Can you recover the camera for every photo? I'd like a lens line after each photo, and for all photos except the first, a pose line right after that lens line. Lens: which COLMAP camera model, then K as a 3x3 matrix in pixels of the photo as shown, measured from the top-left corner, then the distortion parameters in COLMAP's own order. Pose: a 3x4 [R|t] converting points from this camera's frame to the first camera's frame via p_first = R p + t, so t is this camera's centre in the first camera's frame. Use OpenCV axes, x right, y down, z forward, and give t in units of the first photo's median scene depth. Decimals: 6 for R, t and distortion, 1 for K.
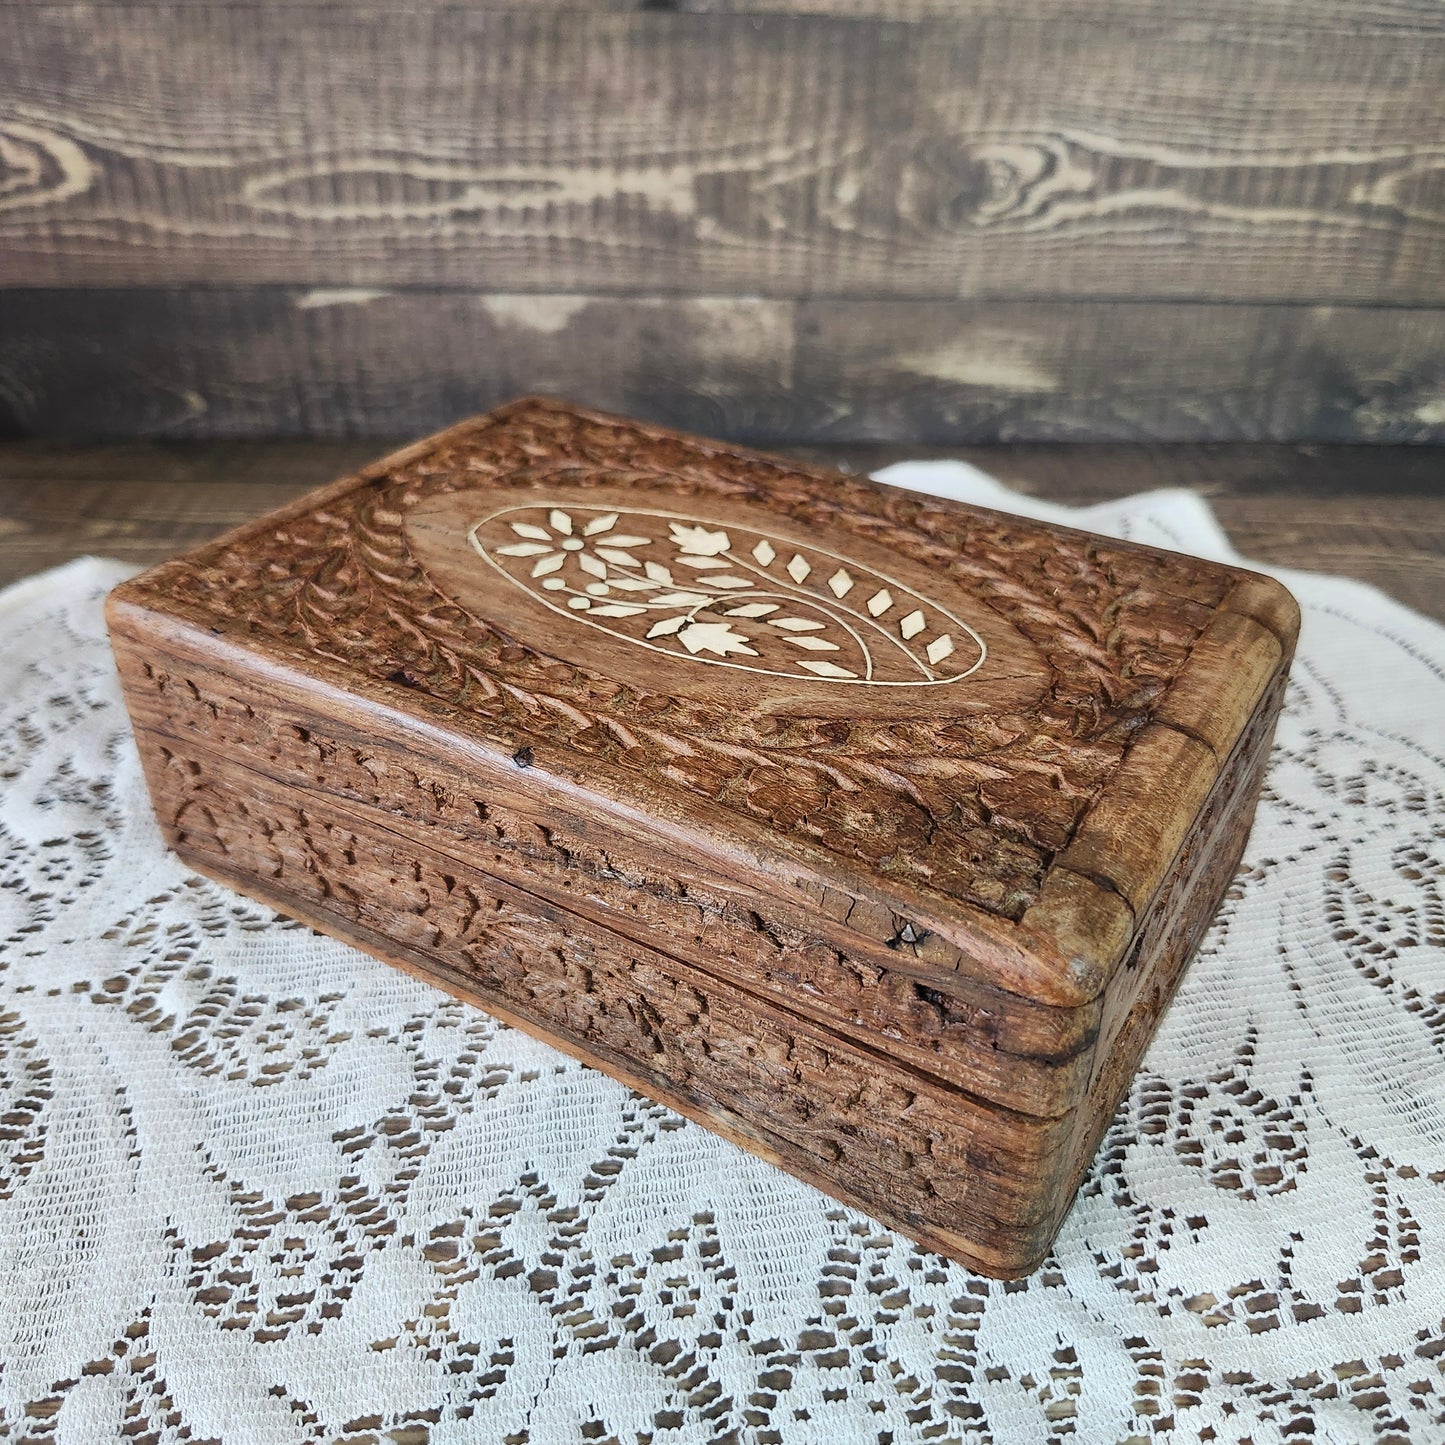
lens RADIAL K [[1468.9, 0, 717.5], [0, 1468.9, 633.0], [0, 0, 1]] dist [0.096102, -0.182332]
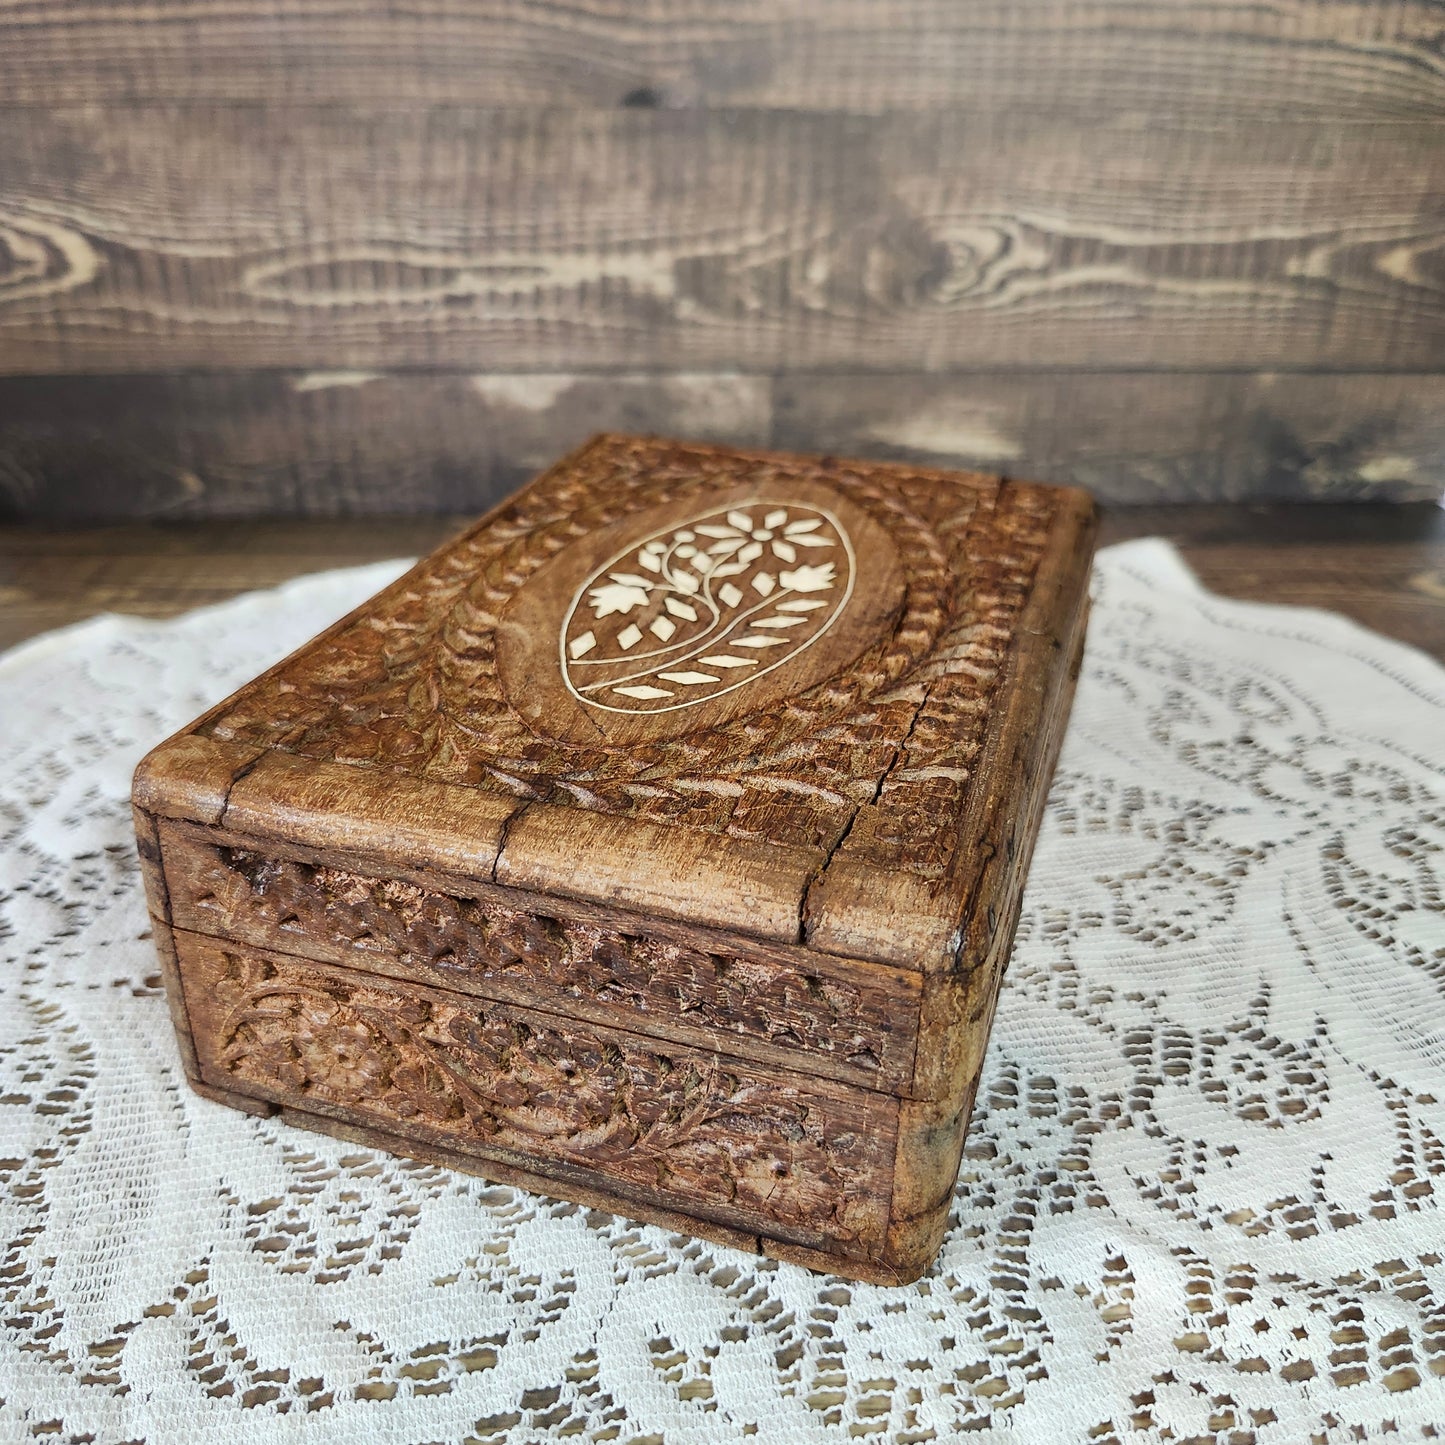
lens RADIAL K [[1455.6, 0, 723.7], [0, 1455.6, 627.0], [0, 0, 1]] dist [0.110571, -0.210623]
pose [[0.999000, -0.025265, 0.036883, -0.053989], [0.028857, 0.994535, -0.100334, 0.125751], [-0.034146, 0.101298, 0.994270, -0.039622]]
